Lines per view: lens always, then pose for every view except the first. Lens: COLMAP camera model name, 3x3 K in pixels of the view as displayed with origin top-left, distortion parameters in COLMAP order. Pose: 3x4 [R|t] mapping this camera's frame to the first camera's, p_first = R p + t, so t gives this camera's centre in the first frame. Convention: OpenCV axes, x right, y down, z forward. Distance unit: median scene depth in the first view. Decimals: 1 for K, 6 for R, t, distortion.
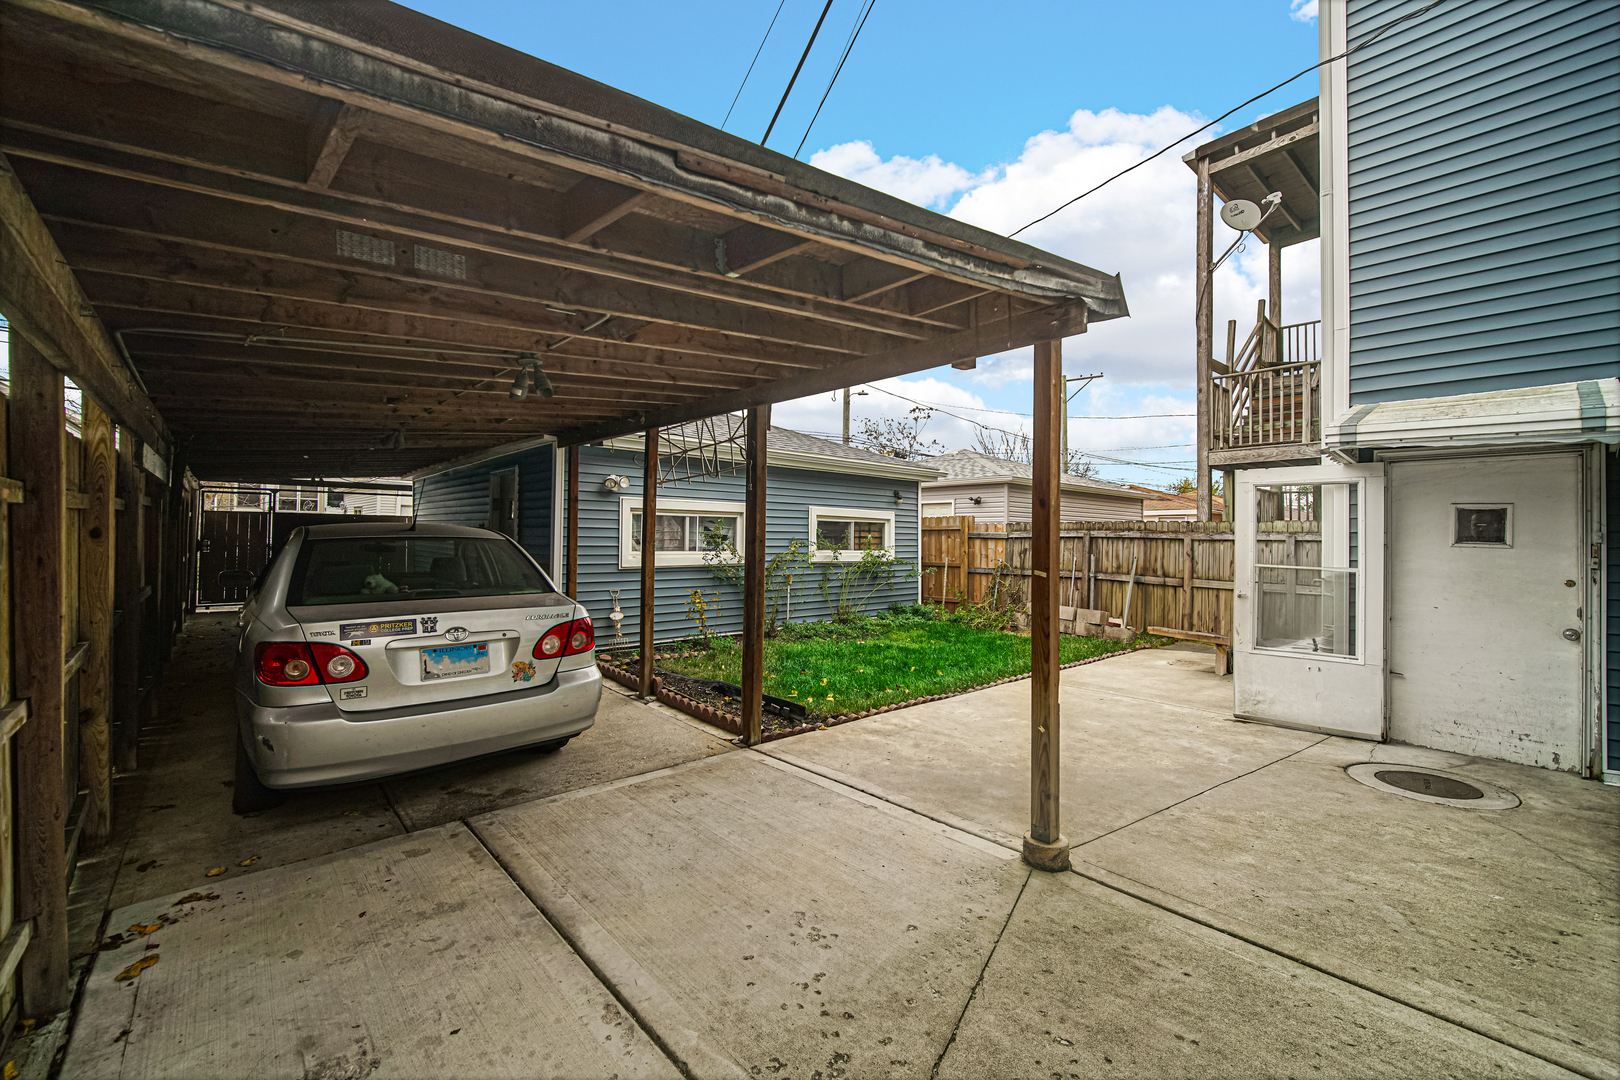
lens RADIAL K [[645.4, 0, 813.6], [0, 645.4, 526.0], [0, 0, 1]] dist [-0.002184, -0.000090]
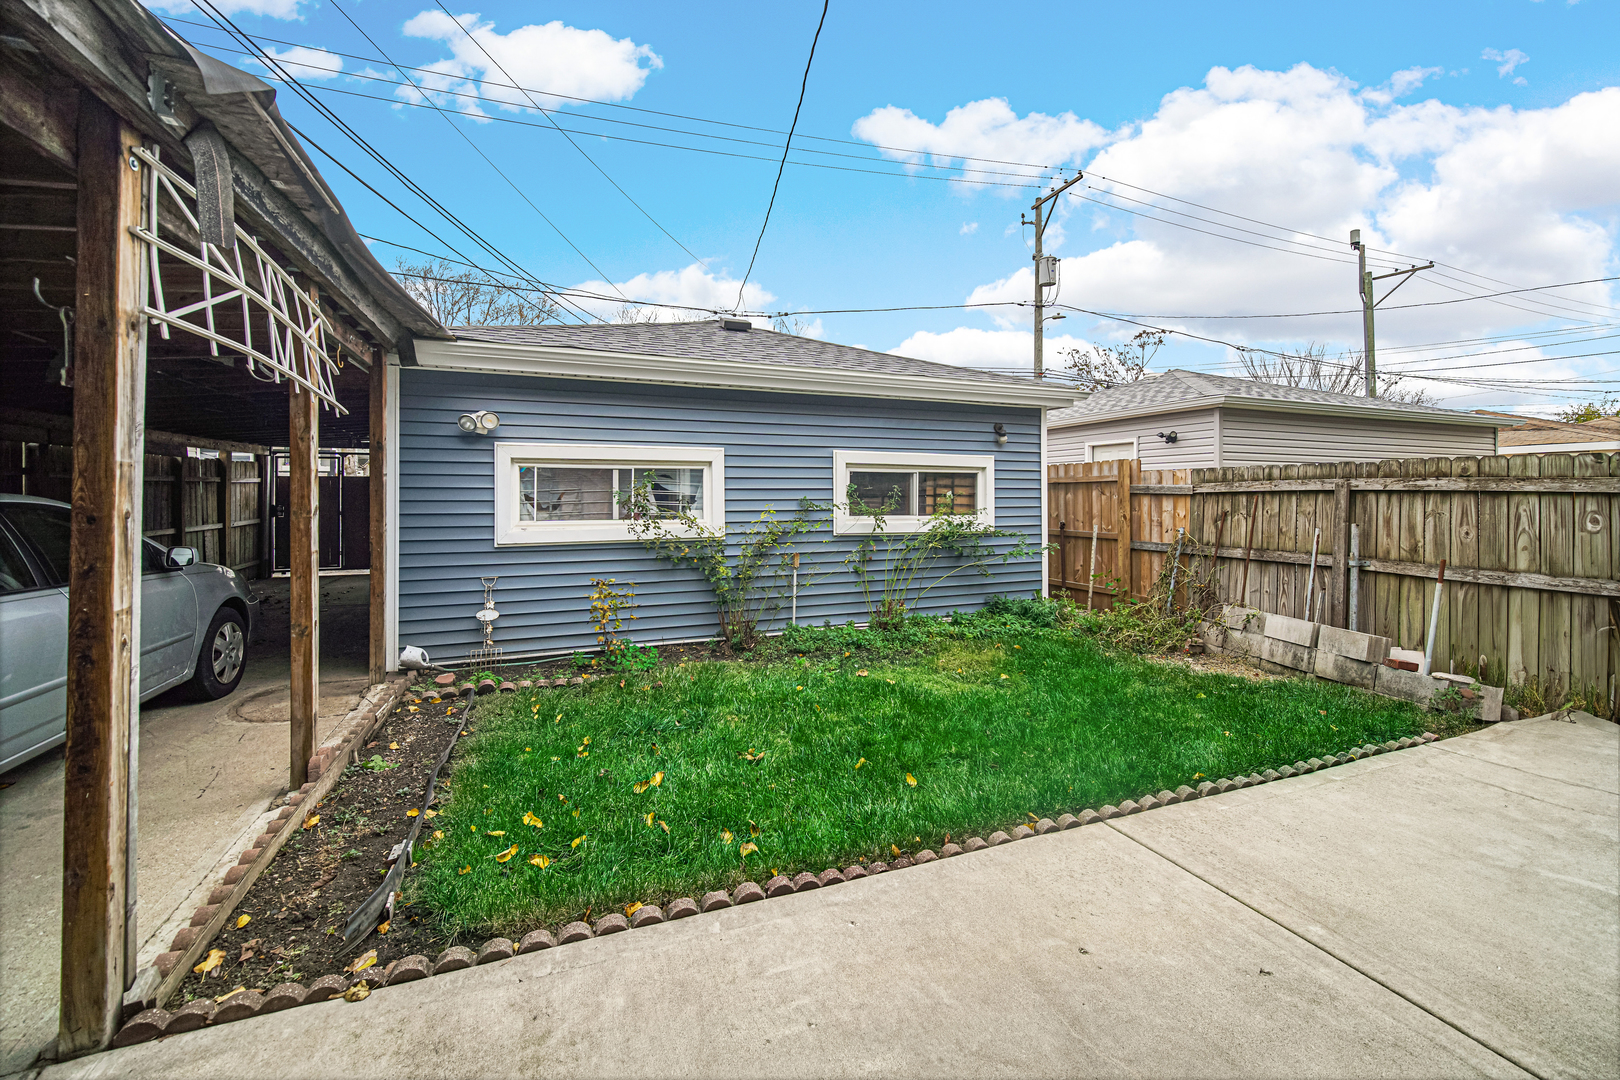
lens RADIAL K [[652.7, 0, 815.8], [0, 652.7, 489.0], [0, 0, 1]] dist [-0.007364, -0.000124]
pose [[0.939018, -0.014190, -0.343575, 0.199595], [0.017532, 0.999824, 0.006623, 0.004547], [0.343421, -0.012242, 0.939102, 0.347968]]
